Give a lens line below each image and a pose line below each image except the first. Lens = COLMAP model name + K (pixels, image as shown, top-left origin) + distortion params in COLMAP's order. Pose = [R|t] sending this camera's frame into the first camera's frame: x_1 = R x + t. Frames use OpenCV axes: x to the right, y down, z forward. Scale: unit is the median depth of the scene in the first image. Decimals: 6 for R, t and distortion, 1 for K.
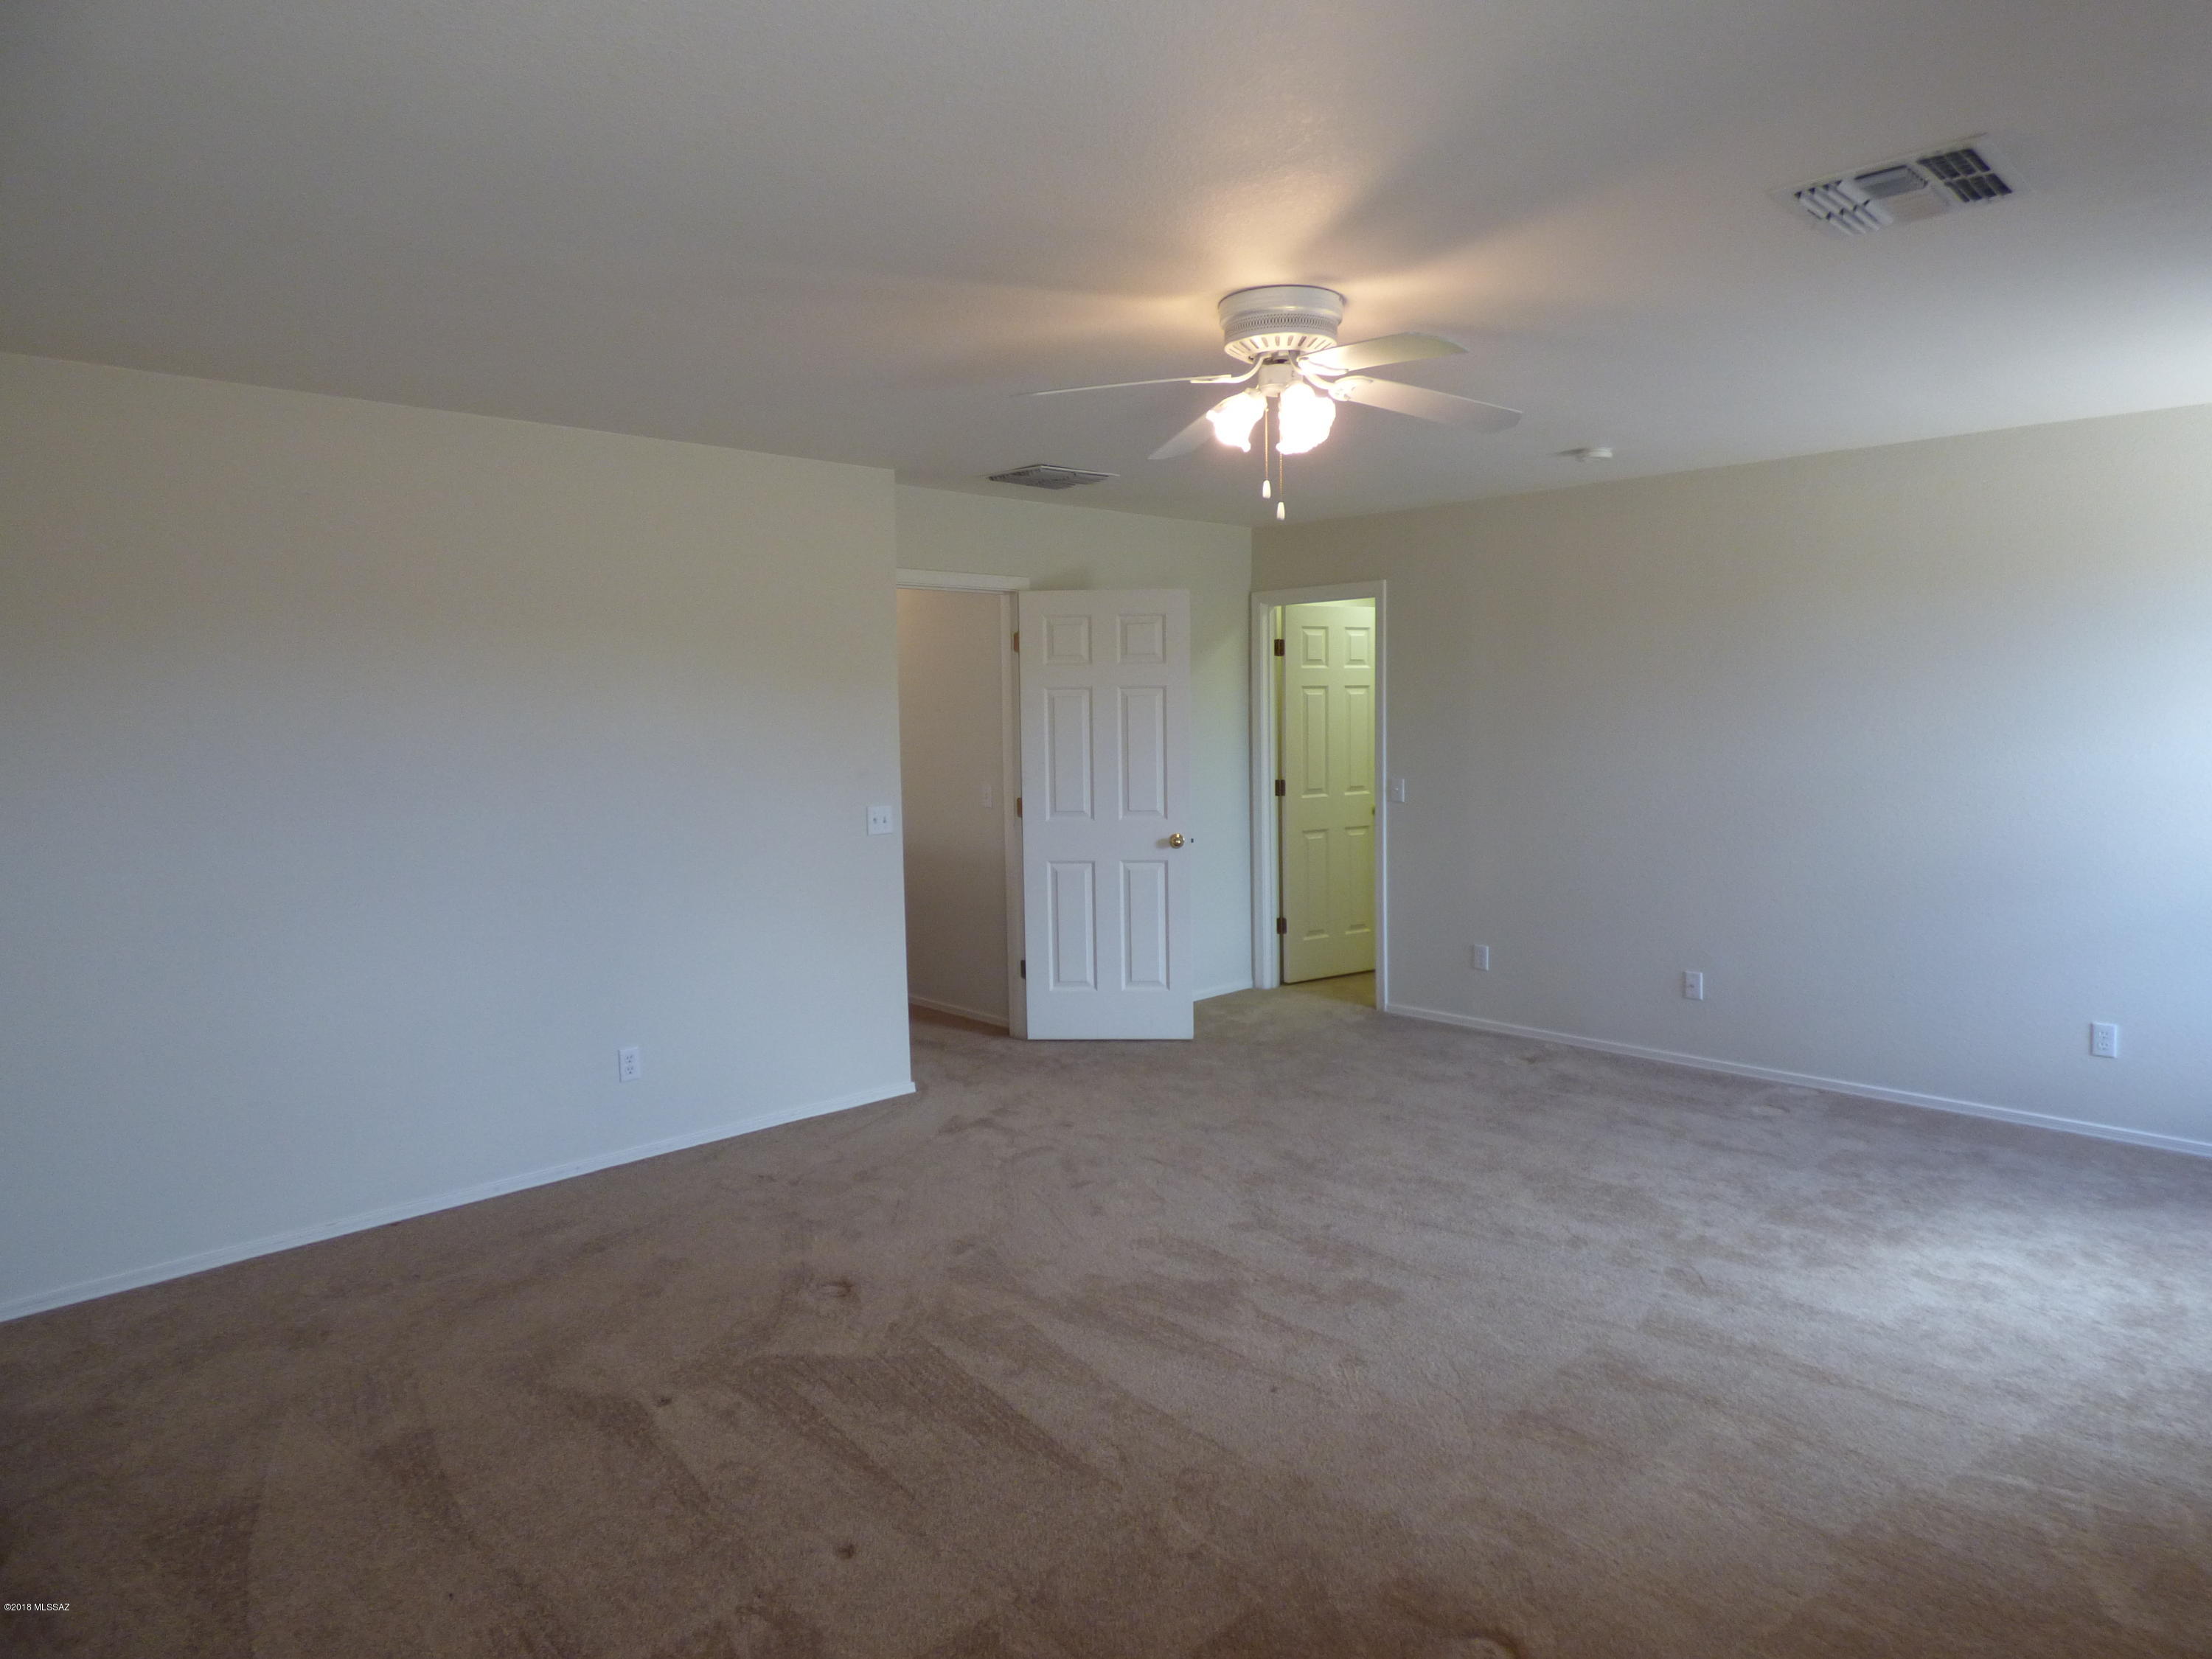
lens RADIAL K [[1347.4, 0, 1112.9], [0, 1347.4, 823.3], [0, 0, 1]] dist [-0.017426, -0.001485]
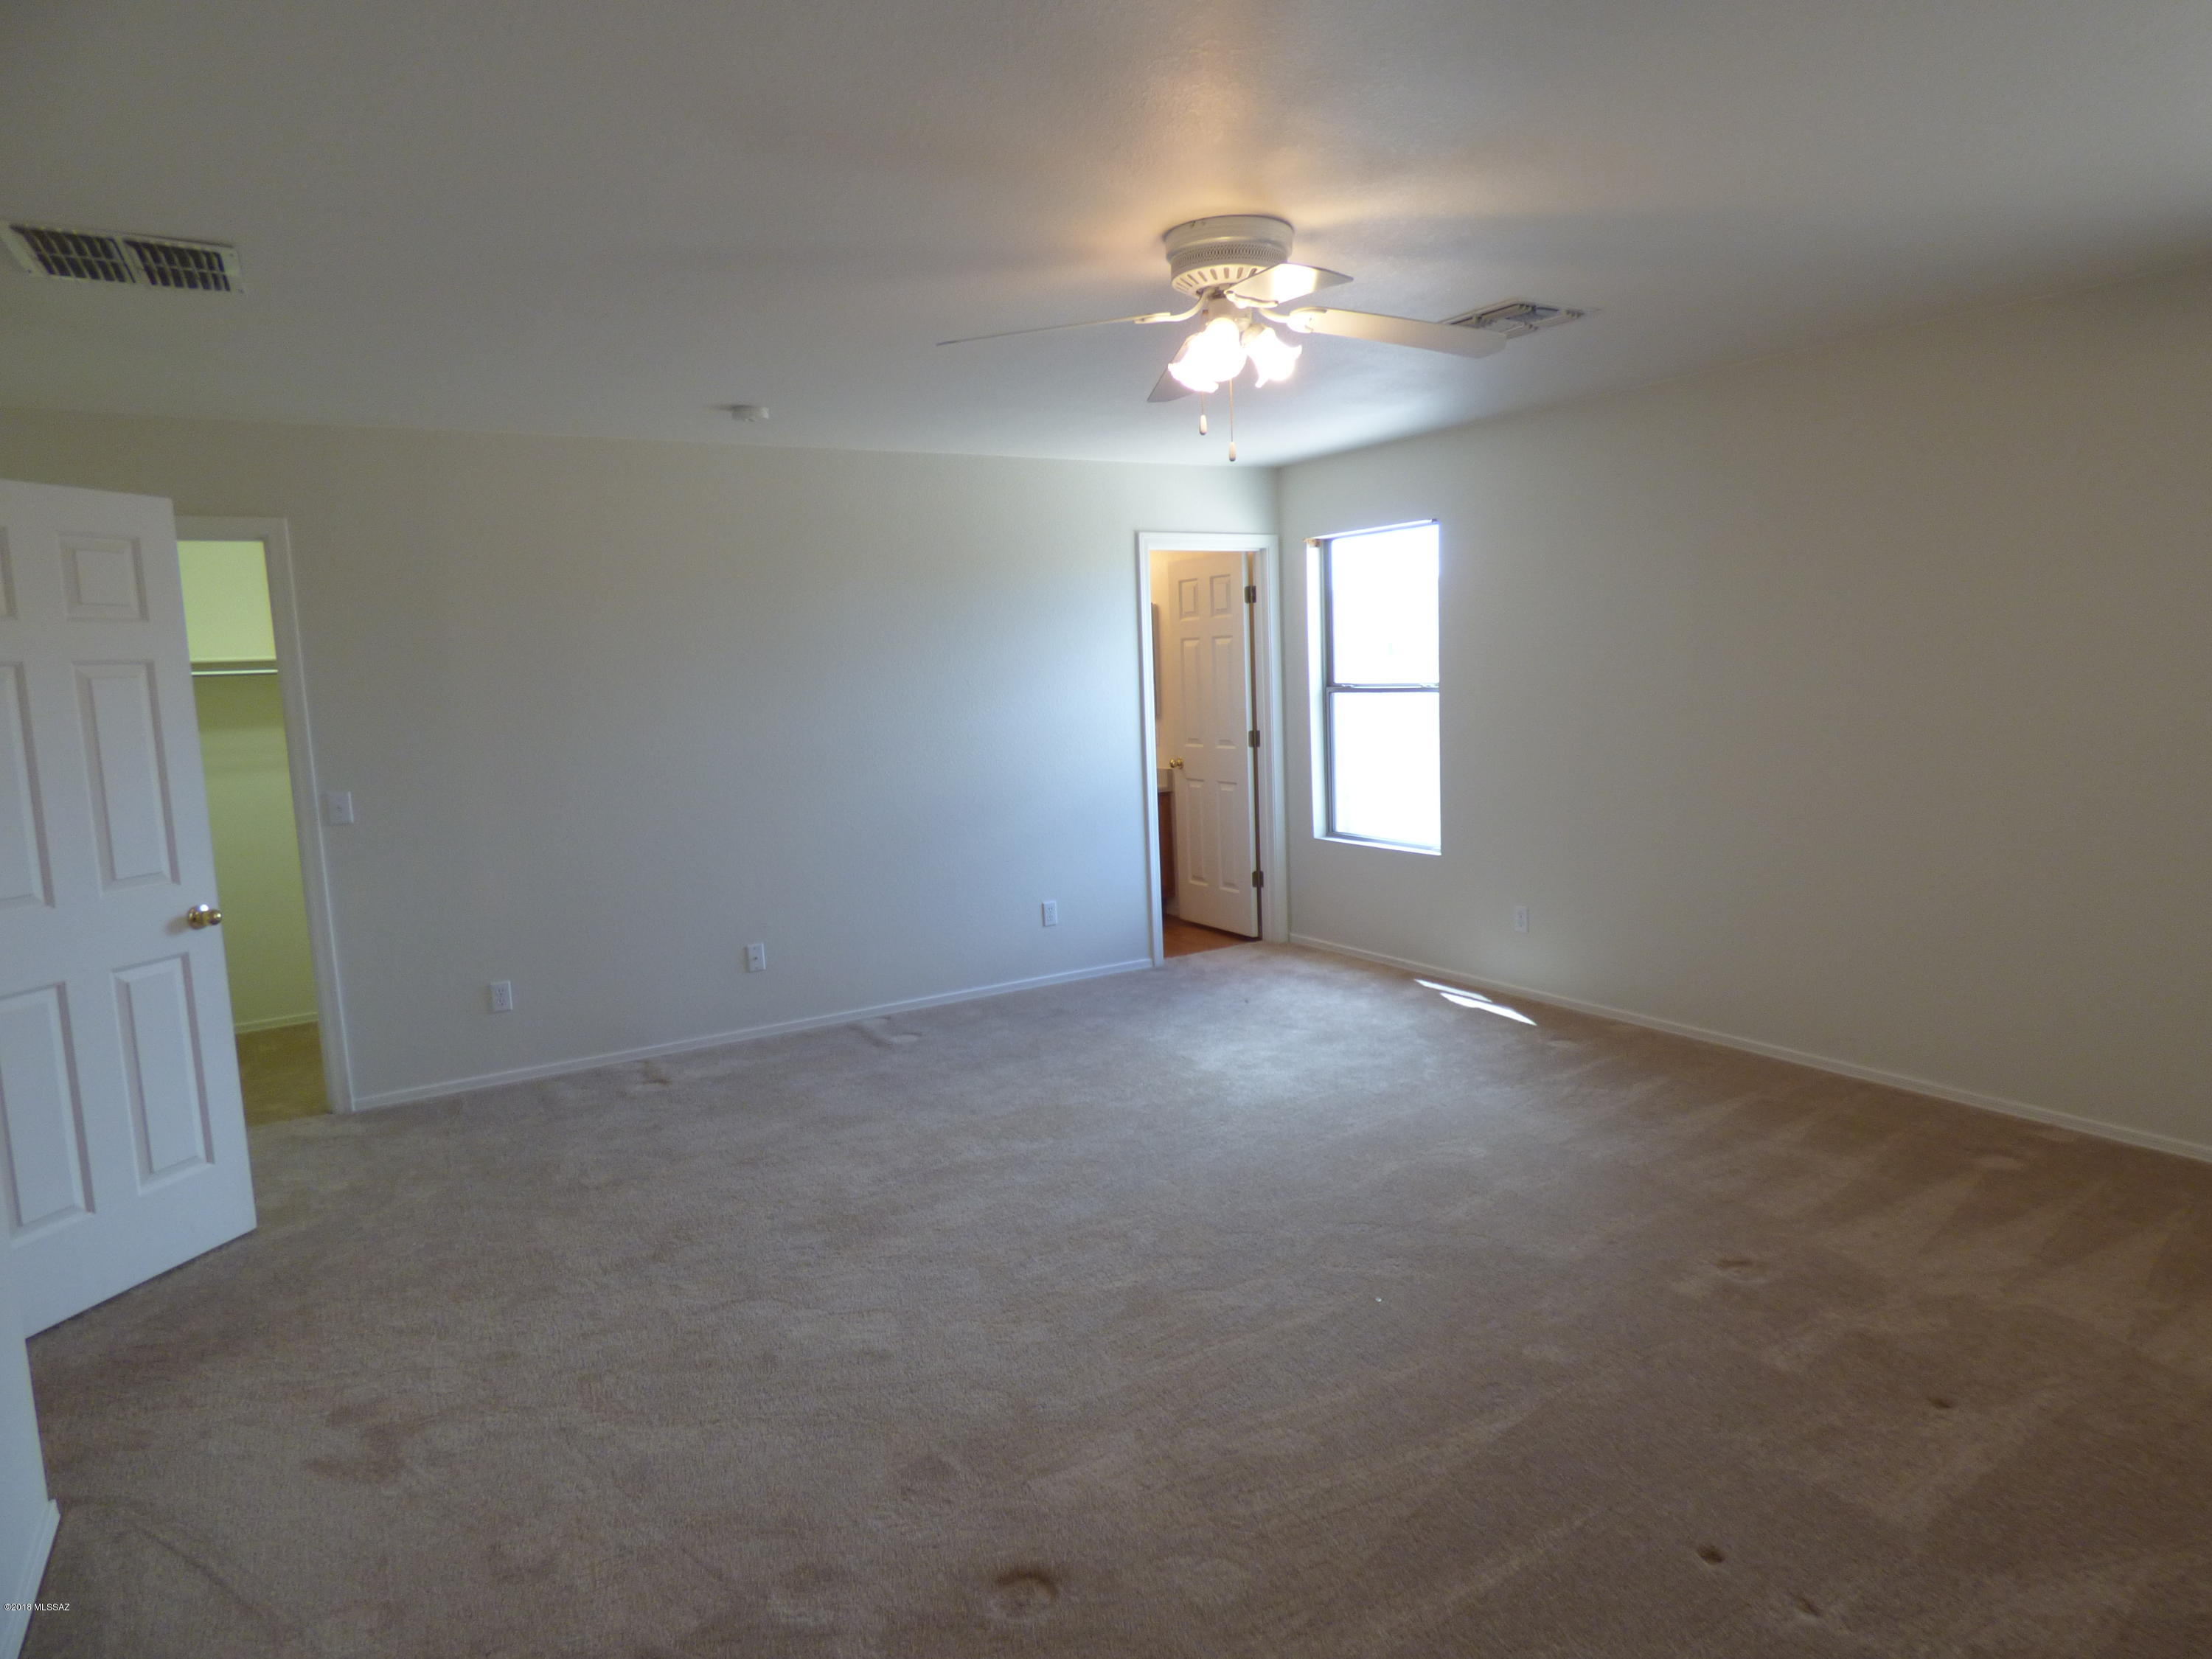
lens RADIAL K [[1347.4, 0, 1112.3], [0, 1347.4, 835.9], [0, 0, 1]] dist [-0.017426, -0.001485]
pose [[0.185915, -0.113764, 0.975958, -0.500213], [0.116128, 0.988857, 0.093146, -0.033953], [-0.975679, 0.096018, 0.197054, 0.525940]]
